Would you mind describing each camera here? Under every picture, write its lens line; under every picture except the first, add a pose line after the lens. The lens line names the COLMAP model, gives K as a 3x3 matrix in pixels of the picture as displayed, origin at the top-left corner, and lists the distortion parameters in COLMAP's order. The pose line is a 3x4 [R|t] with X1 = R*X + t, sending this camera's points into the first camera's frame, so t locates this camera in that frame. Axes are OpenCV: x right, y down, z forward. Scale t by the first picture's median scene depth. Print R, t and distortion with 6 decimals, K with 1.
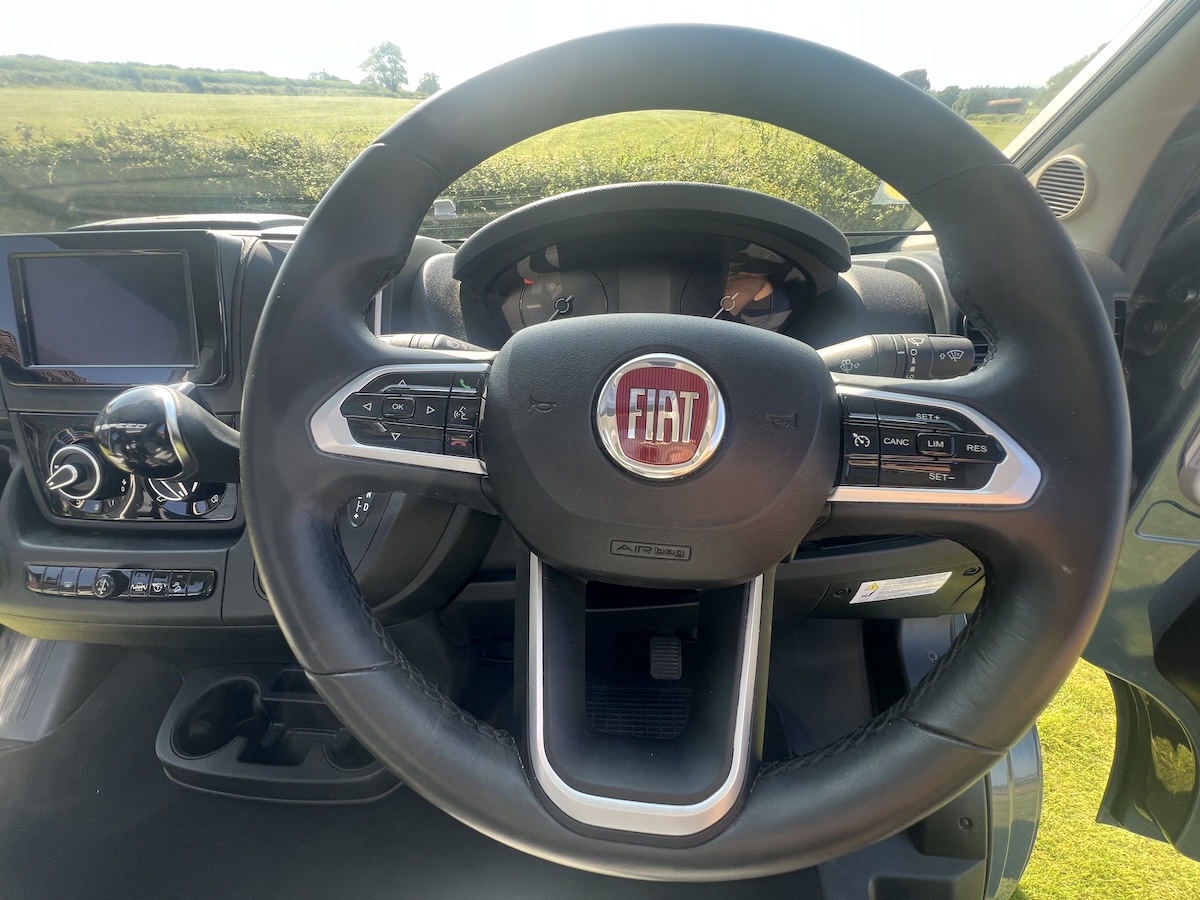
lens RADIAL K [[485.9, 0, 602.6], [0, 485.9, 448.7], [0, 0, 1]] dist [-0.002061, 0.000638]
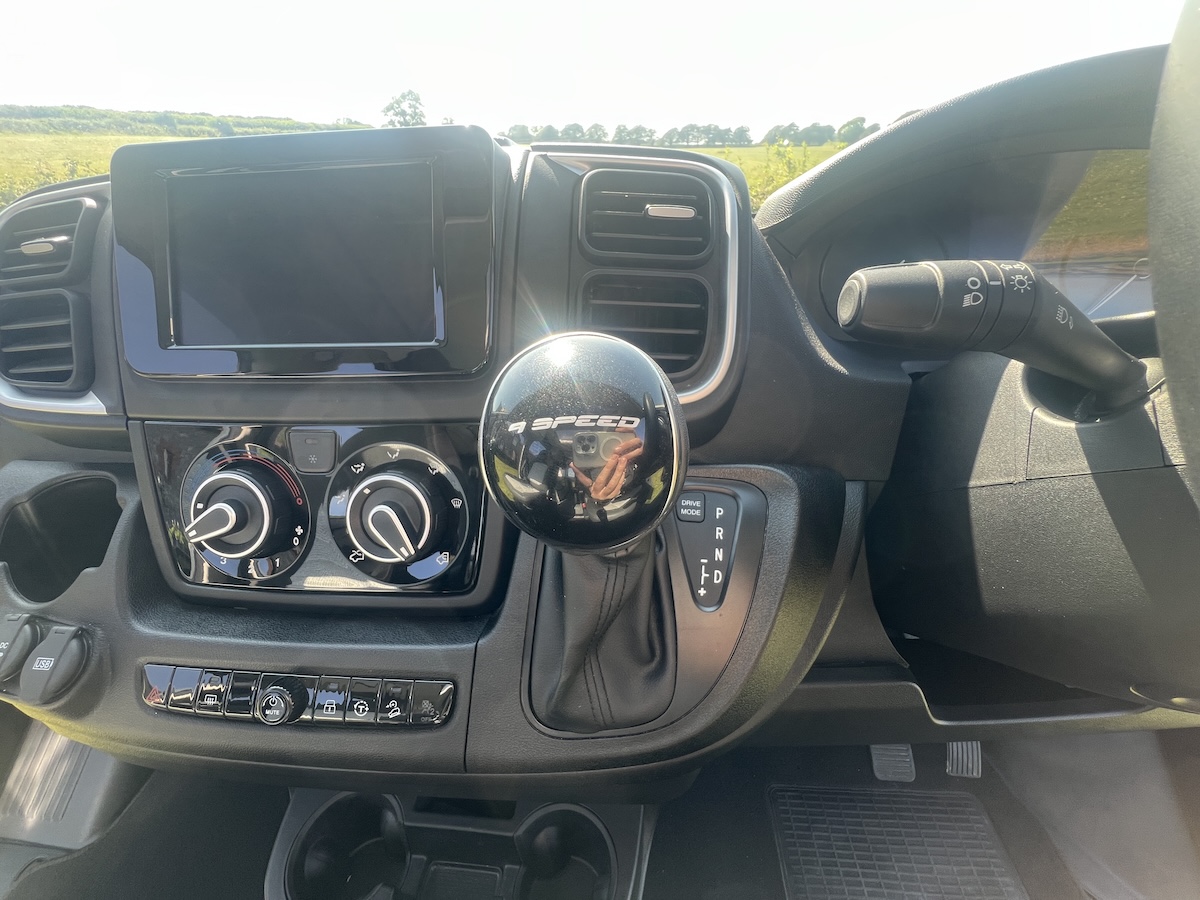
lens RADIAL K [[486.4, 0, 600.0], [0, 486.4, 450.0], [0, 0, 1]] dist [-0.008464, 0.002023]
pose [[0.999864, 0.001772, -0.016372, -0.581340], [-0.002707, 0.998357, -0.057236, -0.000546], [0.016244, 0.057273, 0.998226, 0.367829]]
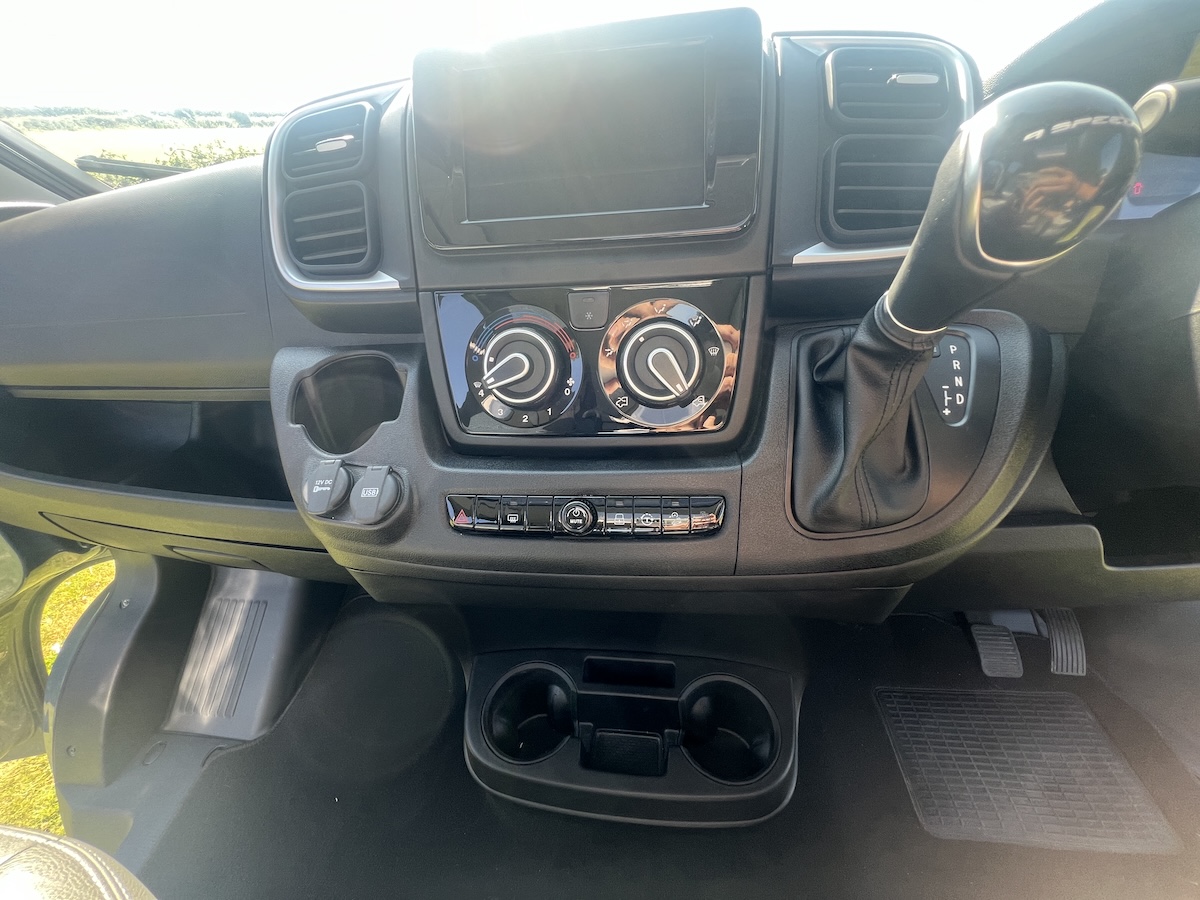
lens RADIAL K [[482.1, 0, 598.2], [0, 482.1, 451.2], [0, 0, 1]] dist [-0.001736, 0.000510]
pose [[0.998480, -0.013108, -0.053533, -0.902095], [0.012024, 0.999717, -0.020520, 0.189144], [0.053787, 0.019845, 0.998355, 0.270860]]
